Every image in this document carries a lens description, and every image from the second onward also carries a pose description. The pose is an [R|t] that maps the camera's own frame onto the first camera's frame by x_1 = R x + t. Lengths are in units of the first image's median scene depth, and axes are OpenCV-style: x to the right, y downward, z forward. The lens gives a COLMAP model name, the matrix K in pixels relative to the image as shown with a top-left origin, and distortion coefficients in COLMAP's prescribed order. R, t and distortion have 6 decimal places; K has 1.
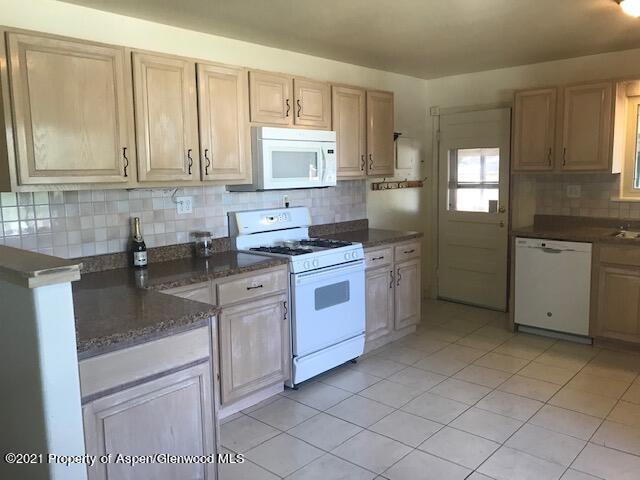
lens RADIAL K [[527.0, 0, 320.0], [0, 527.0, 240.0], [0, 0, 1]] dist [0.028619, -0.008163]
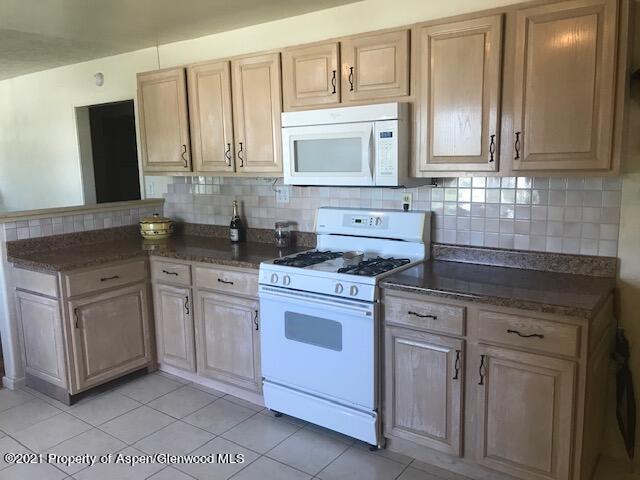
lens RADIAL K [[527.0, 0, 320.0], [0, 527.0, 240.0], [0, 0, 1]] dist [0.028619, -0.008163]
pose [[0.100960, 0.172178, -0.979878, 0.772329], [-0.110096, 0.980795, 0.160996, -0.151045], [0.988780, 0.091627, 0.117977, 0.947104]]
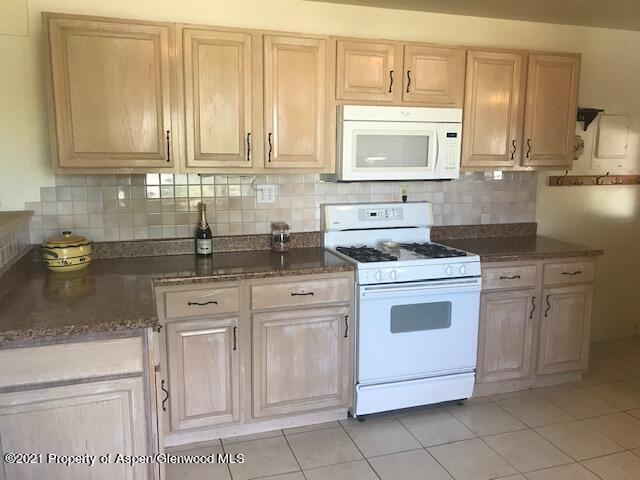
lens RADIAL K [[527.0, 0, 320.0], [0, 527.0, 240.0], [0, 0, 1]] dist [0.028619, -0.008163]
pose [[0.865173, 0.100933, -0.491212, 0.283034], [-0.085435, 0.994882, 0.053949, -0.042438], [0.494143, -0.004709, 0.869368, 0.241408]]
